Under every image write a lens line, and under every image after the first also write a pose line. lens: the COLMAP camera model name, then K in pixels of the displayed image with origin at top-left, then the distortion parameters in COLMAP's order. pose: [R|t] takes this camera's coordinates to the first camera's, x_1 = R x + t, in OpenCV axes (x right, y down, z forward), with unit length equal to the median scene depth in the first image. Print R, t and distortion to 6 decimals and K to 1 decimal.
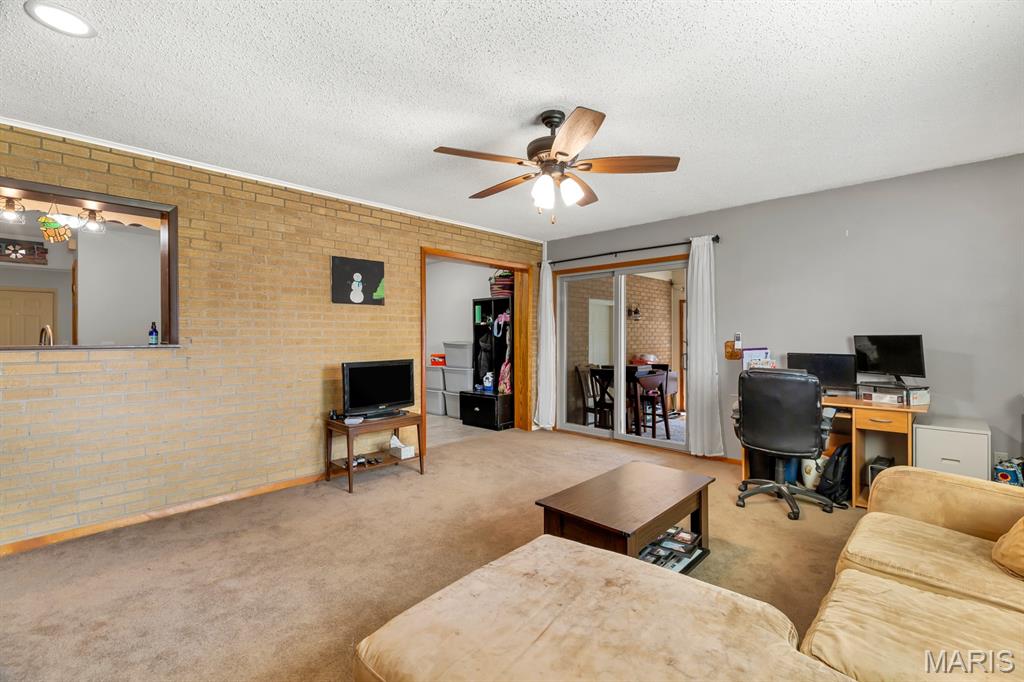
lens RADIAL K [[455.2, 0, 516.2], [0, 455.2, 336.6], [0, 0, 1]] dist [0.000861, -0.000863]
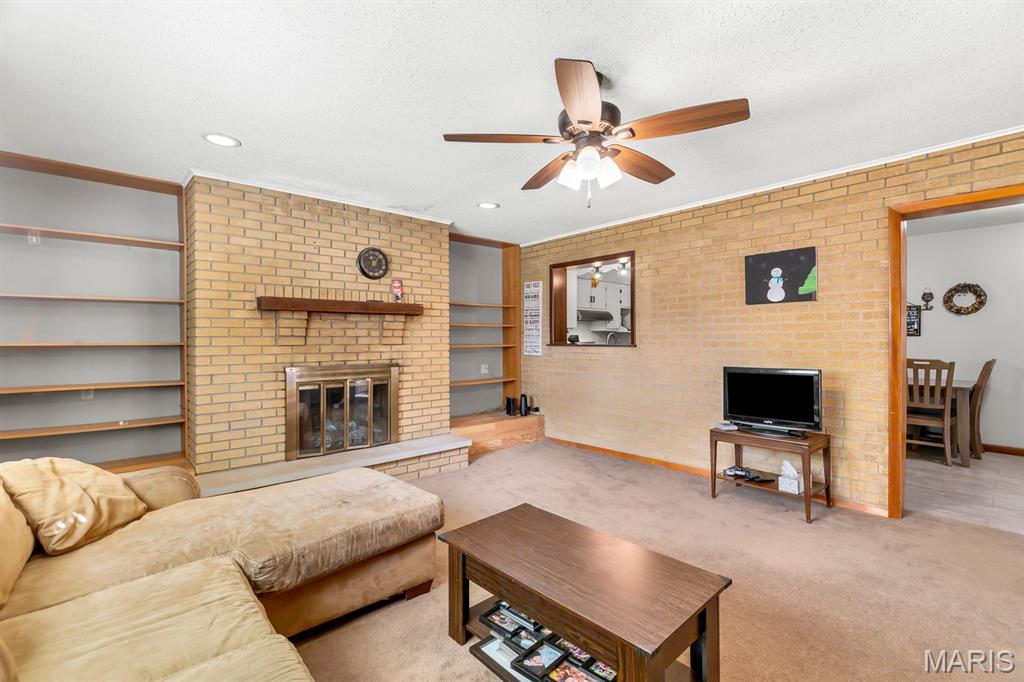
lens RADIAL K [[455.2, 0, 517.4], [0, 455.2, 340.5], [0, 0, 1]] dist [0.000861, -0.000863]
pose [[-0.074577, -0.000677, -0.997215, 0.603768], [-0.004521, 0.999990, -0.000340, 0.004081], [0.997205, 0.004483, -0.074579, 0.599512]]
